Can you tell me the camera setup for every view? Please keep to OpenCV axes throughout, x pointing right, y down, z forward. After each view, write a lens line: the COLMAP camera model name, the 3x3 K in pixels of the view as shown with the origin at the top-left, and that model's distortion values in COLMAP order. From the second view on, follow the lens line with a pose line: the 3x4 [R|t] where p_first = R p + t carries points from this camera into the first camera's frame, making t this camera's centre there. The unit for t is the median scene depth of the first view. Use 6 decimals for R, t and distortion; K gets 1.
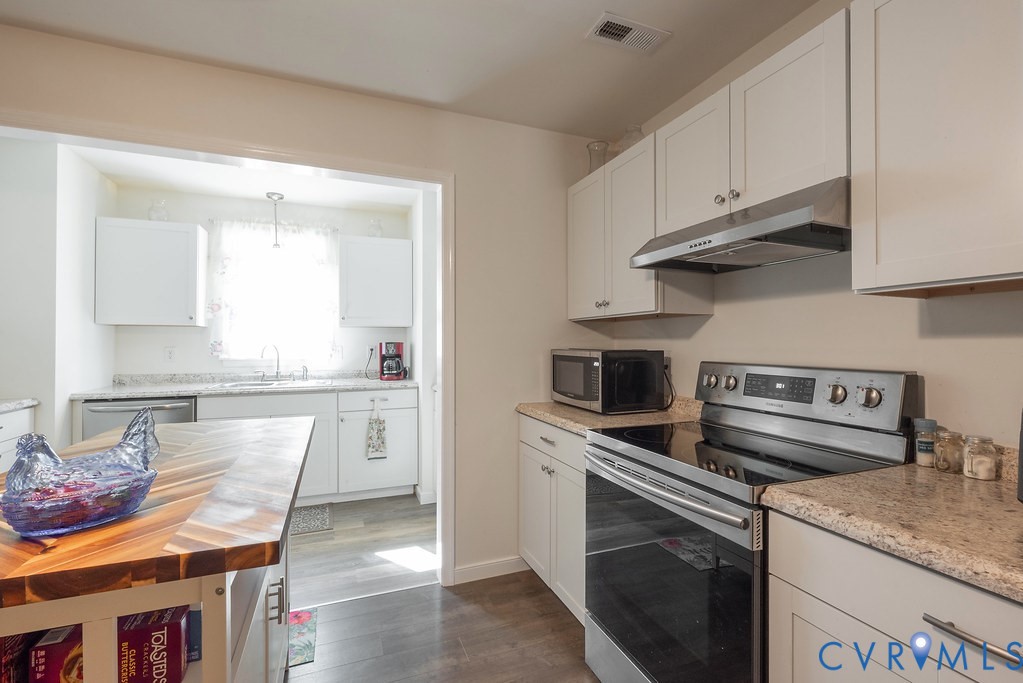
lens RADIAL K [[442.3, 0, 502.6], [0, 442.3, 343.4], [0, 0, 1]] dist [0.001303, -0.000264]
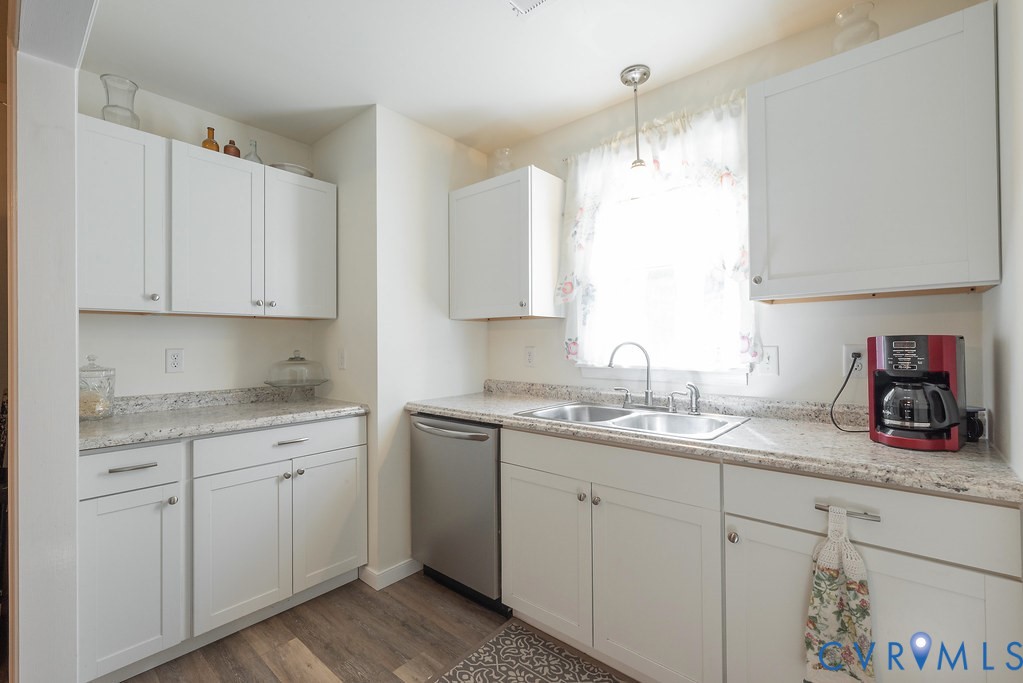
lens RADIAL K [[442.3, 0, 513.4], [0, 442.3, 337.7], [0, 0, 1]] dist [0.001303, -0.000264]
pose [[0.473976, -0.011555, -0.880462, -0.101217], [0.008075, 0.999929, -0.008776, -0.000652], [0.880501, -0.002950, 0.474036, 0.600739]]
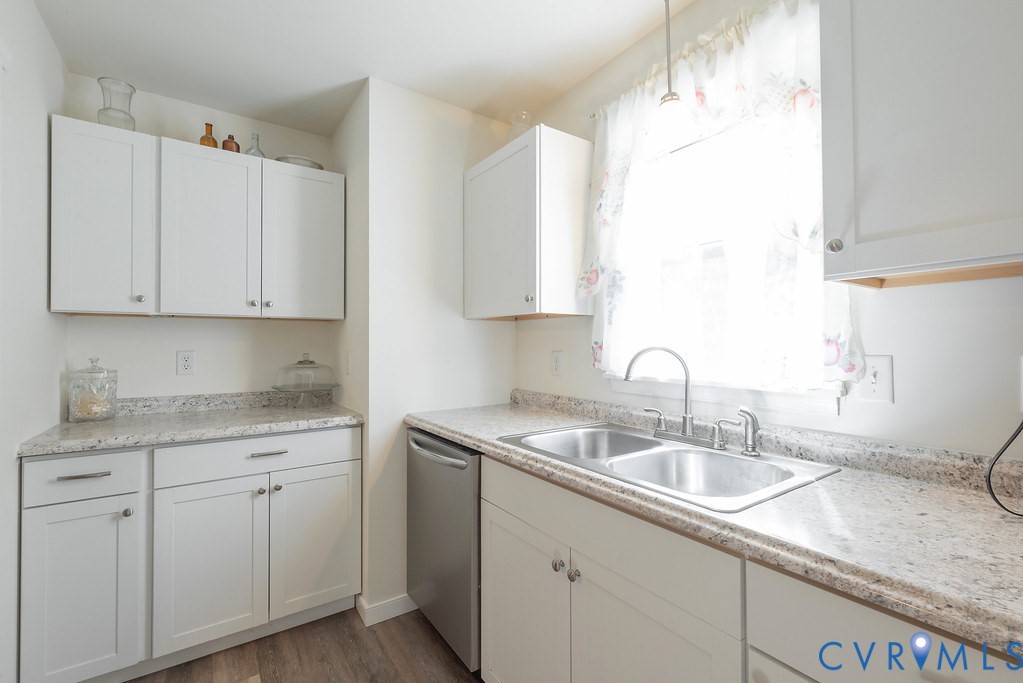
lens RADIAL K [[442.3, 0, 512.4], [0, 442.3, 338.4], [0, 0, 1]] dist [0.001303, -0.000264]
pose [[0.236451, -0.012294, -0.971566, -0.161767], [0.004099, 0.999924, -0.011656, -0.002610], [0.971635, -0.001227, 0.236483, 0.769346]]
